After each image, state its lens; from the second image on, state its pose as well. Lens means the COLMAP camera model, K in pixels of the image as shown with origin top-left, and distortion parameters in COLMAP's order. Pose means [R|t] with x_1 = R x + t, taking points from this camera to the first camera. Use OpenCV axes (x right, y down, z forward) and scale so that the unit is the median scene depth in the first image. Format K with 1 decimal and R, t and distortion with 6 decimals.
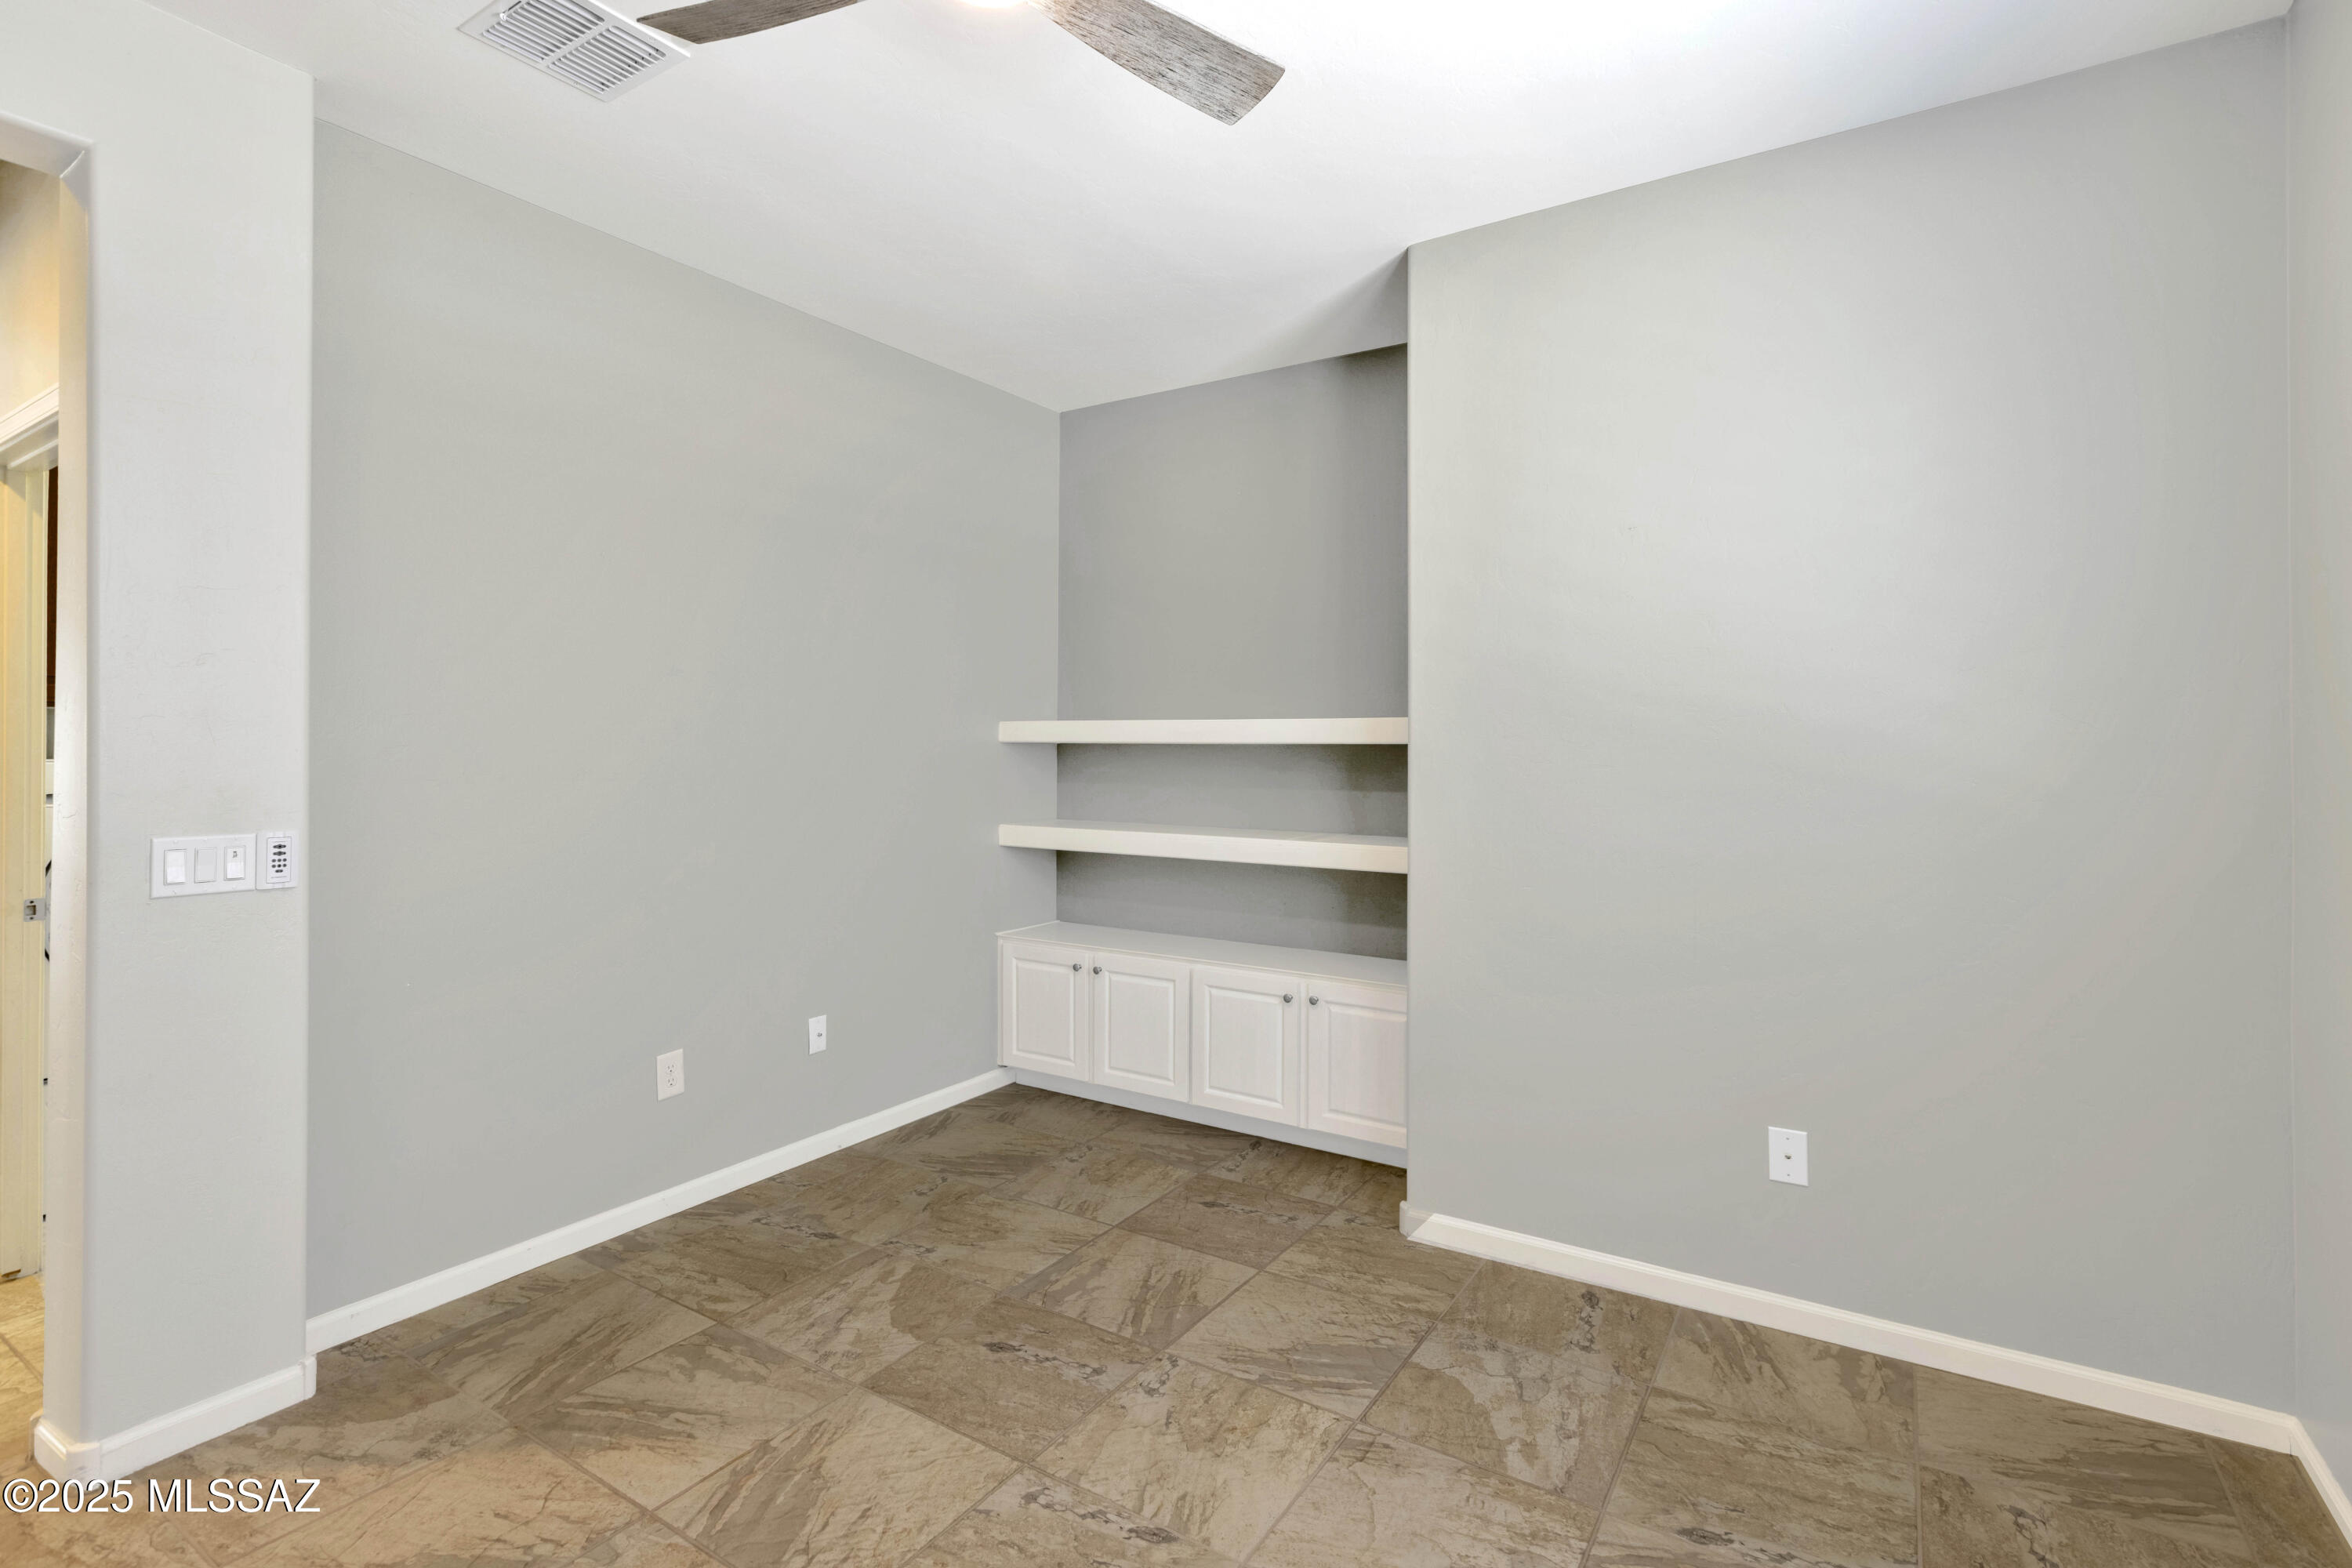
lens RADIAL K [[1088.6, 0, 1186.2], [0, 1088.6, 759.7], [0, 0, 1]] dist [0.000504, -0.000668]
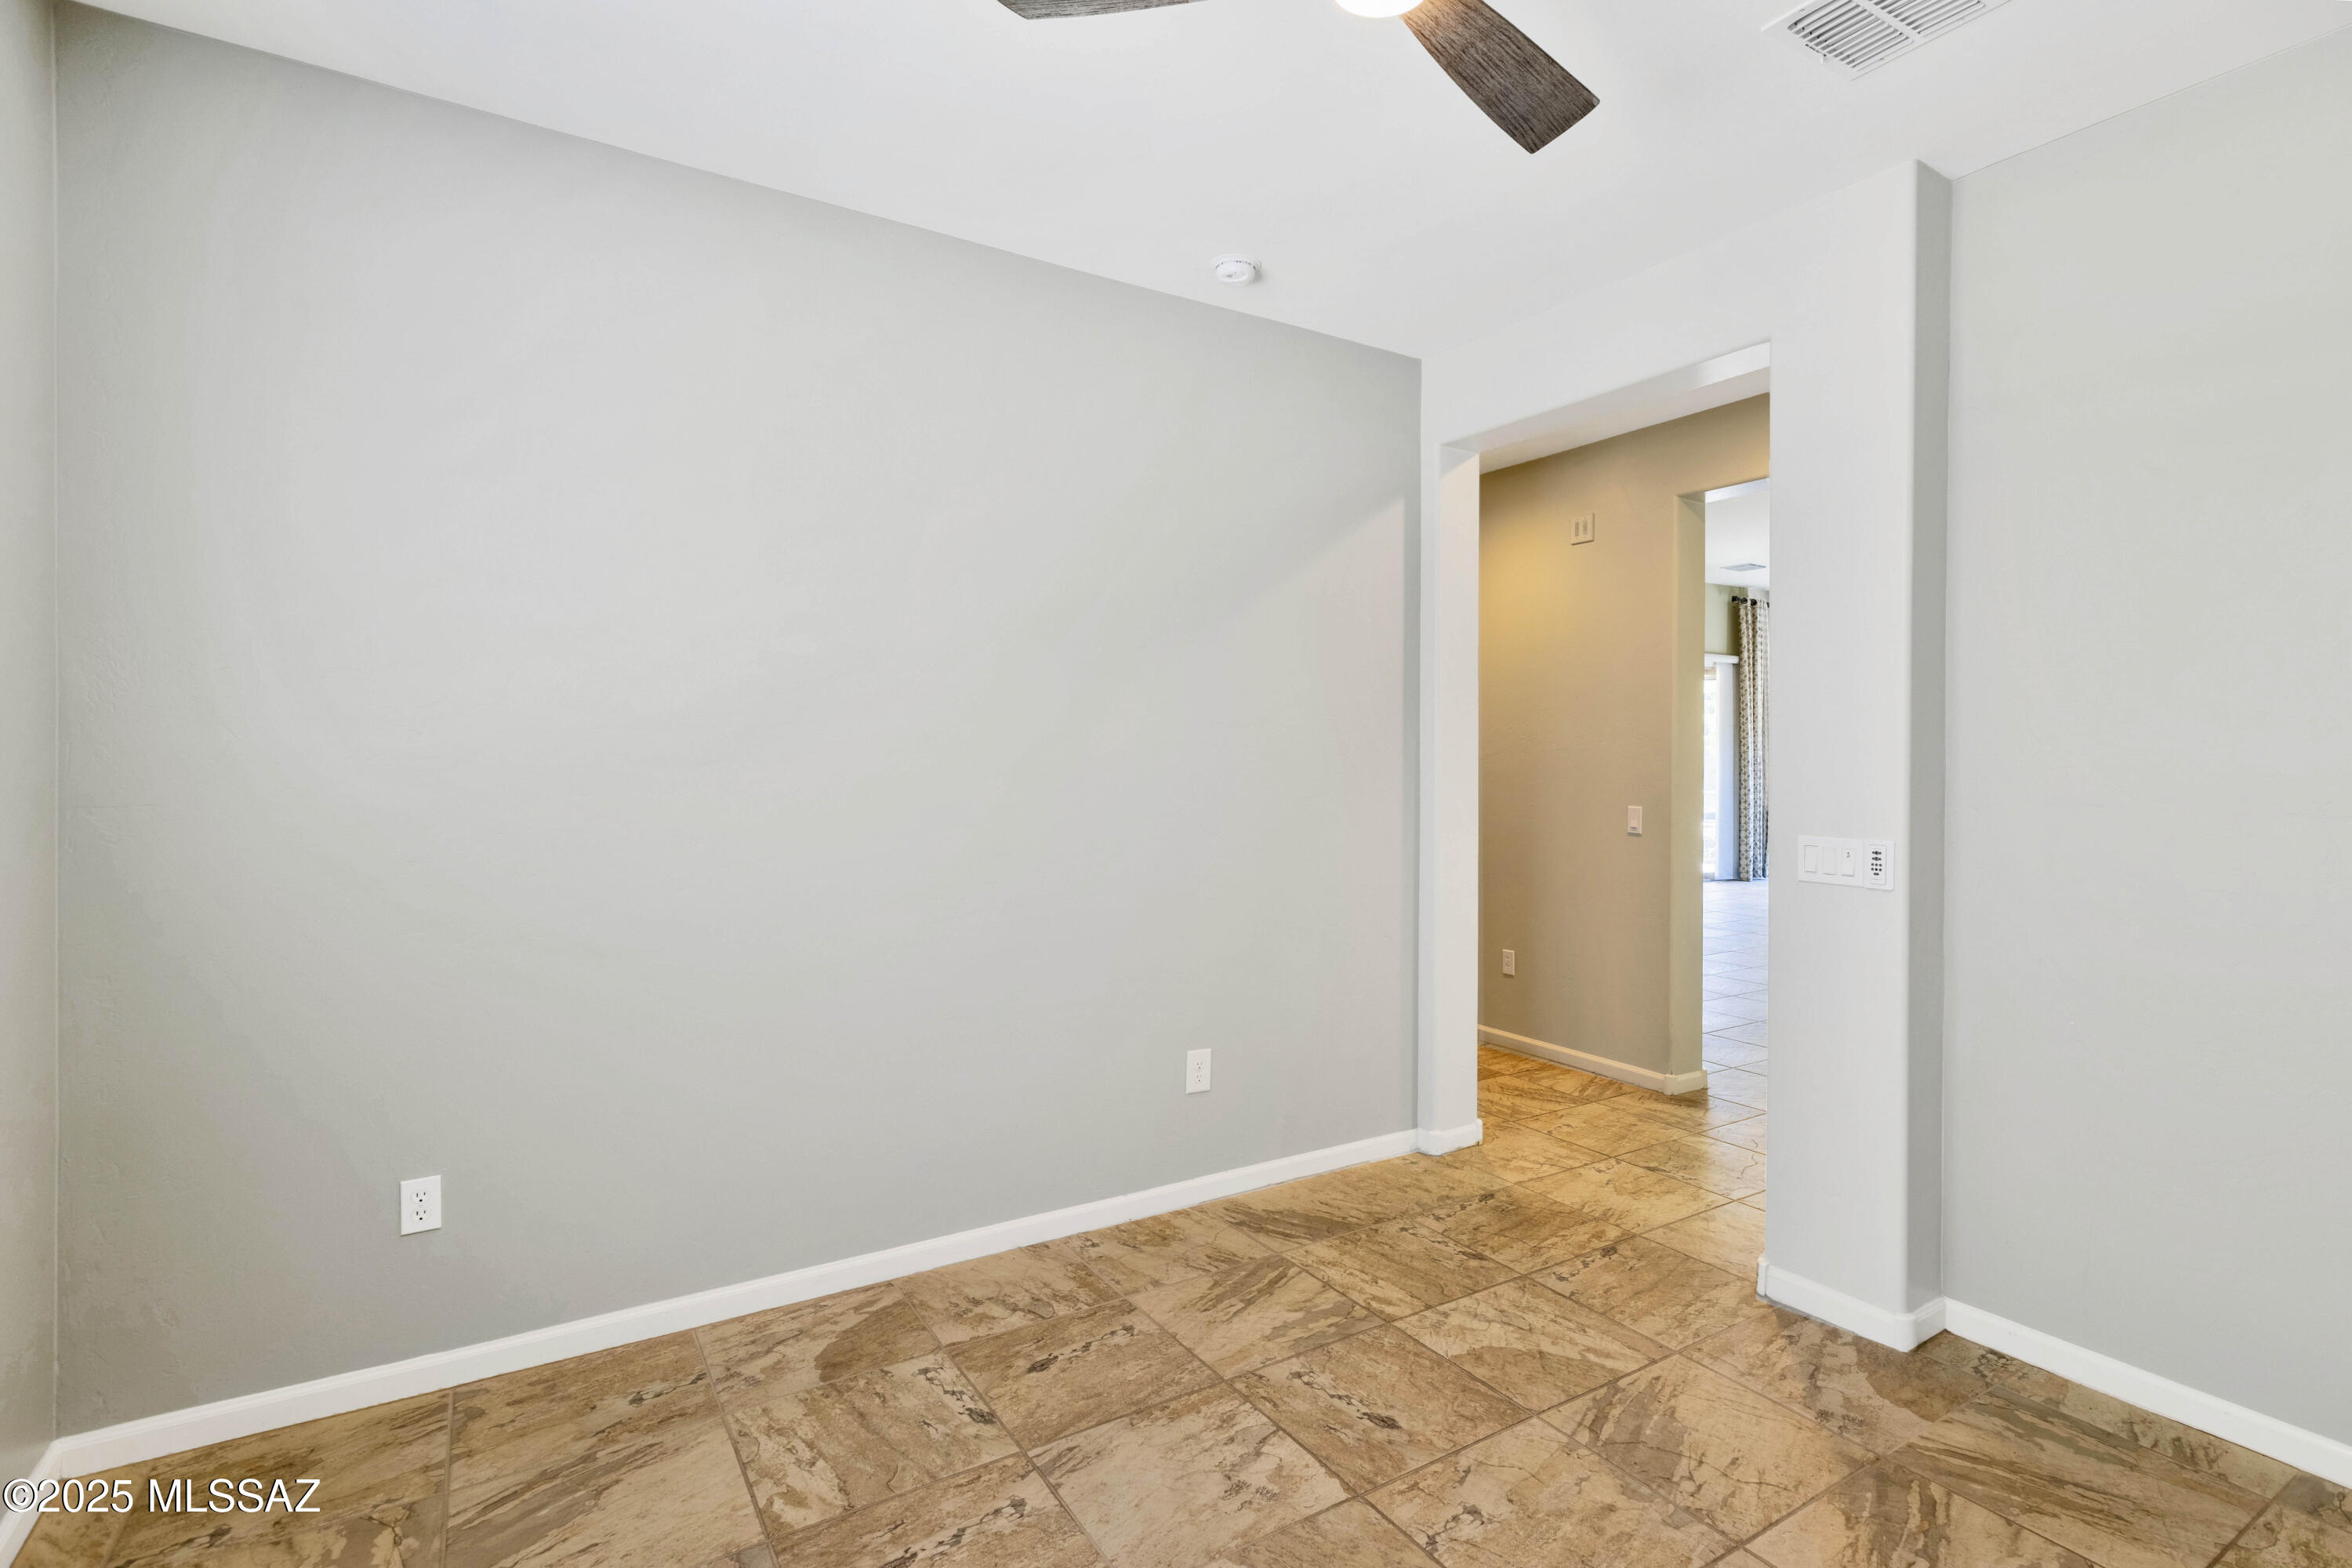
lens RADIAL K [[1088.6, 0, 1186.2], [0, 1088.6, 759.7], [0, 0, 1]] dist [0.000504, -0.000668]
pose [[-0.441898, -0.012305, -0.896981, 0.531188], [-0.008483, 0.999919, -0.009537, -0.001979], [0.897025, 0.003394, -0.441967, 0.847374]]
